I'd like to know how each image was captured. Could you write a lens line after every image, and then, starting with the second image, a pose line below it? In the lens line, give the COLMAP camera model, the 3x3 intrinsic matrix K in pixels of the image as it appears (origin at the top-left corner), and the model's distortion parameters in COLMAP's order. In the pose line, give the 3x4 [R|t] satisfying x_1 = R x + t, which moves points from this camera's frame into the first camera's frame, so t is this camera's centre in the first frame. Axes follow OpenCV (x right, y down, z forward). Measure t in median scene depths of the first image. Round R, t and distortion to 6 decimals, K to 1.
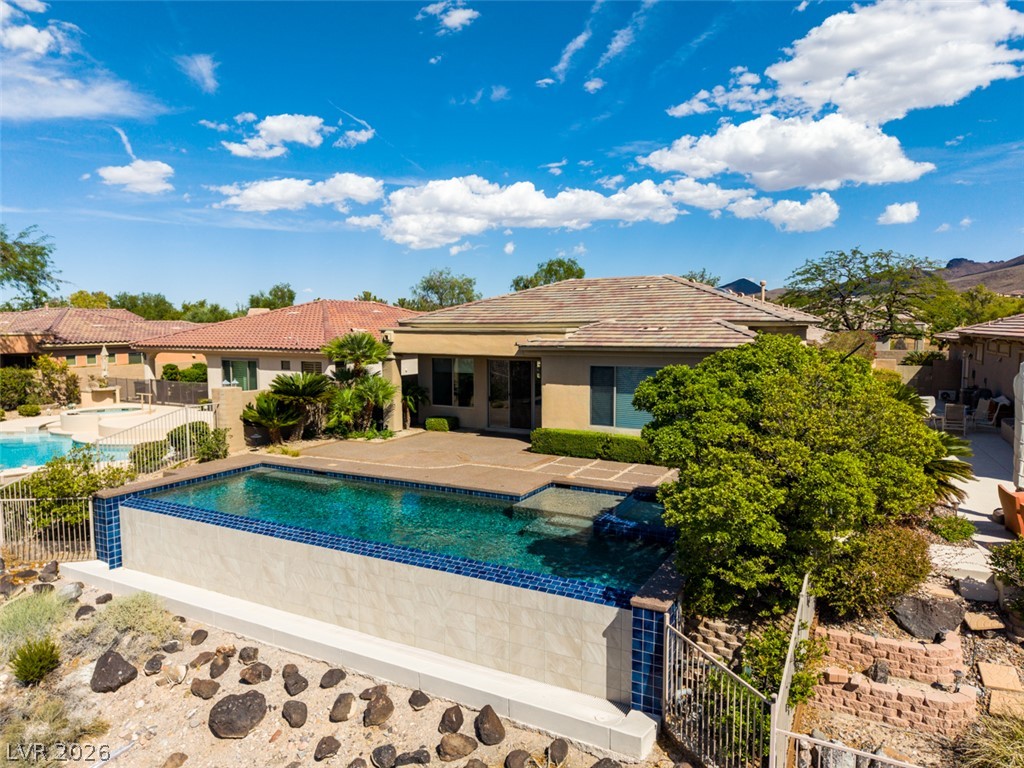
lens RADIAL K [[683.2, 0, 512.3], [0, 683.2, 387.6], [0, 0, 1]] dist [0.039913, -0.043008]
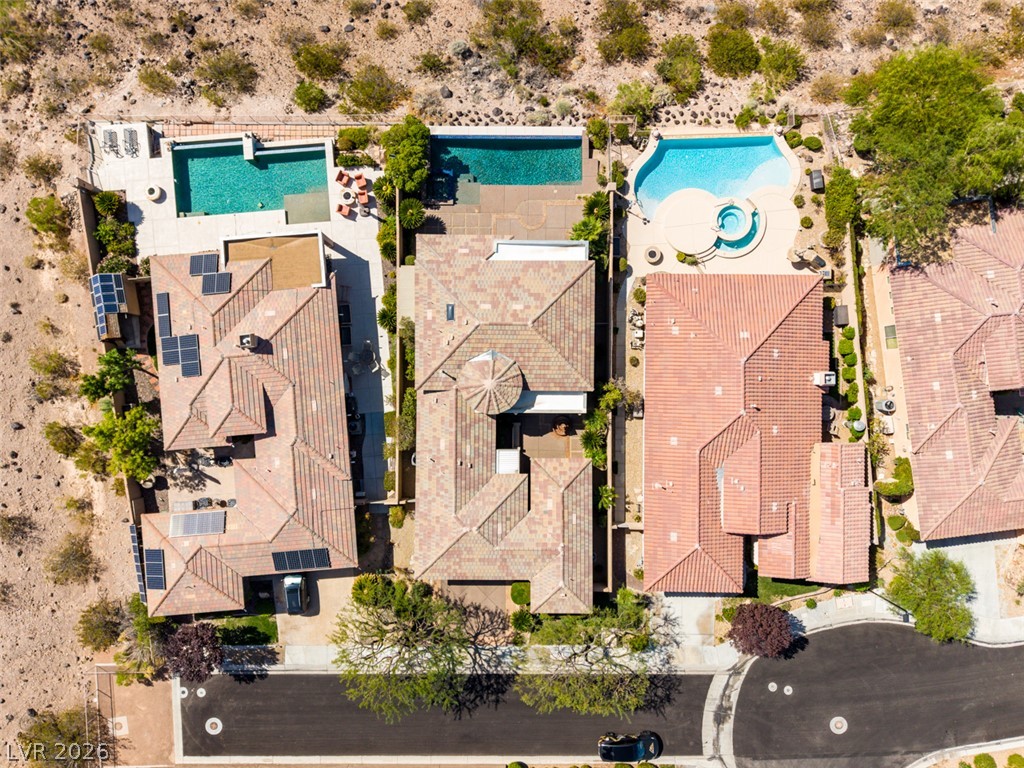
lens RADIAL K [[682.0, 0, 512.8], [0, 682.0, 388.6], [0, 0, 1]] dist [0.050254, -0.053465]
pose [[-0.877754, 0.479064, 0.006763, 0.300990], [-0.037559, -0.082875, 0.995852, -3.023090], [0.477638, 0.873859, 0.090737, 1.450154]]
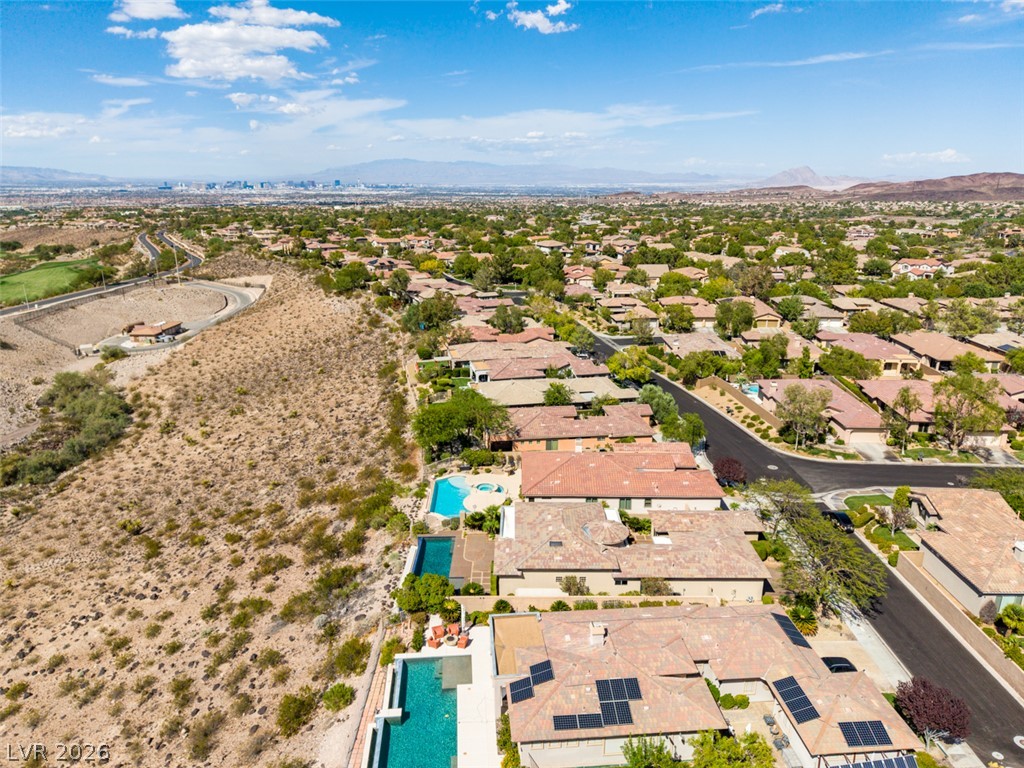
lens RADIAL K [[683.2, 0, 512.3], [0, 683.2, 387.6], [0, 0, 1]] dist [0.039913, -0.043008]
pose [[0.479455, 0.261437, -0.837719, 3.182322], [-0.082092, 0.963769, 0.253792, -1.931227], [0.873718, -0.052912, 0.483546, -0.662022]]
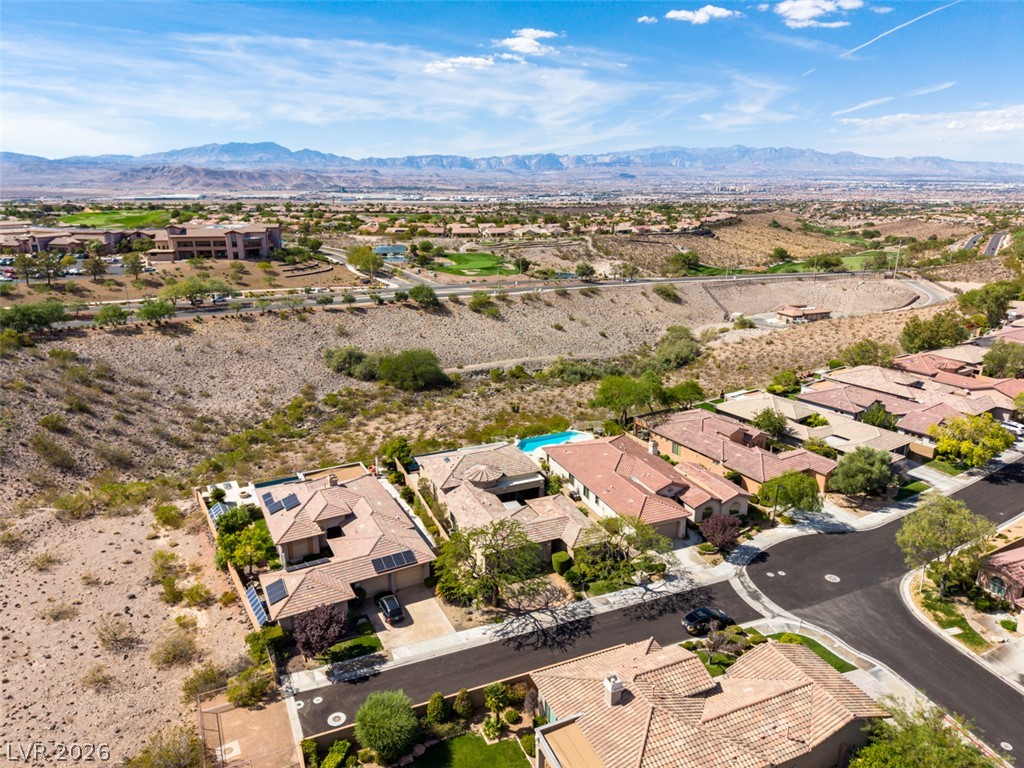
lens RADIAL K [[683.2, 0, 512.3], [0, 683.2, 387.6], [0, 0, 1]] dist [0.039913, -0.043008]
pose [[-0.620159, 0.239471, -0.747032, 3.606783], [-0.066466, 0.932805, 0.354200, -2.412691], [0.781656, 0.269312, -0.562570, 4.258894]]
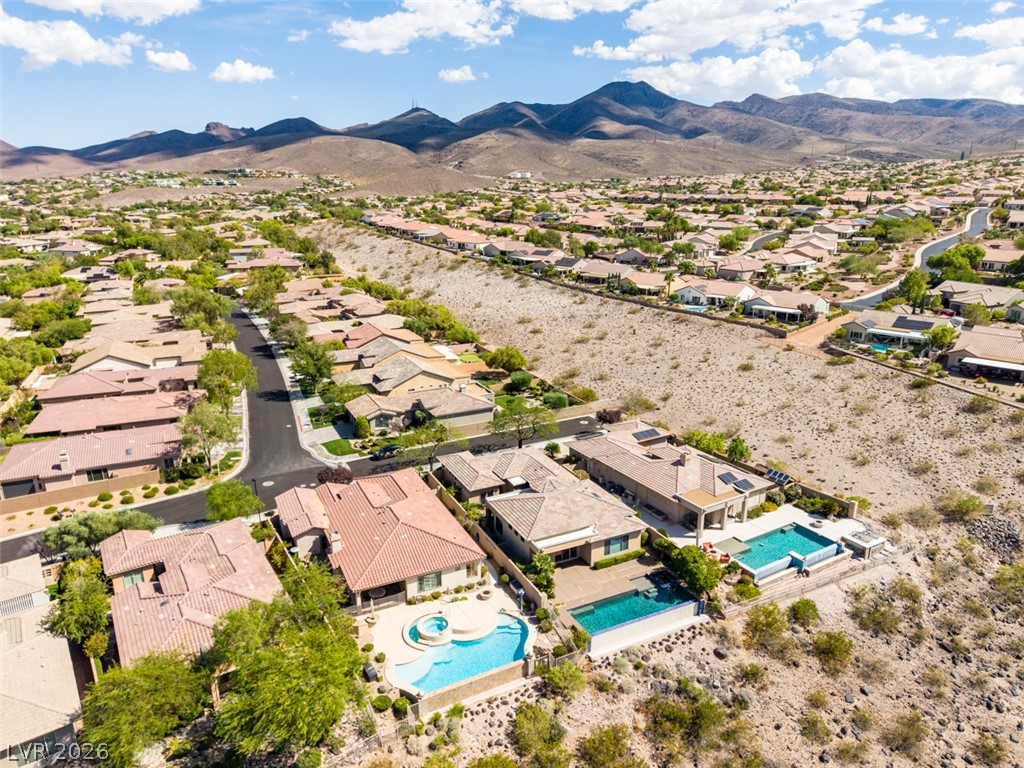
lens RADIAL K [[679.7, 0, 511.4], [0, 679.7, 398.0], [0, 0, 1]] dist [0.040732, -0.042024]
pose [[0.572191, -0.247243, 0.781965, -3.074754], [0.078383, 0.965597, 0.247949, -1.865636], [-0.816366, -0.080582, 0.571885, -0.642223]]
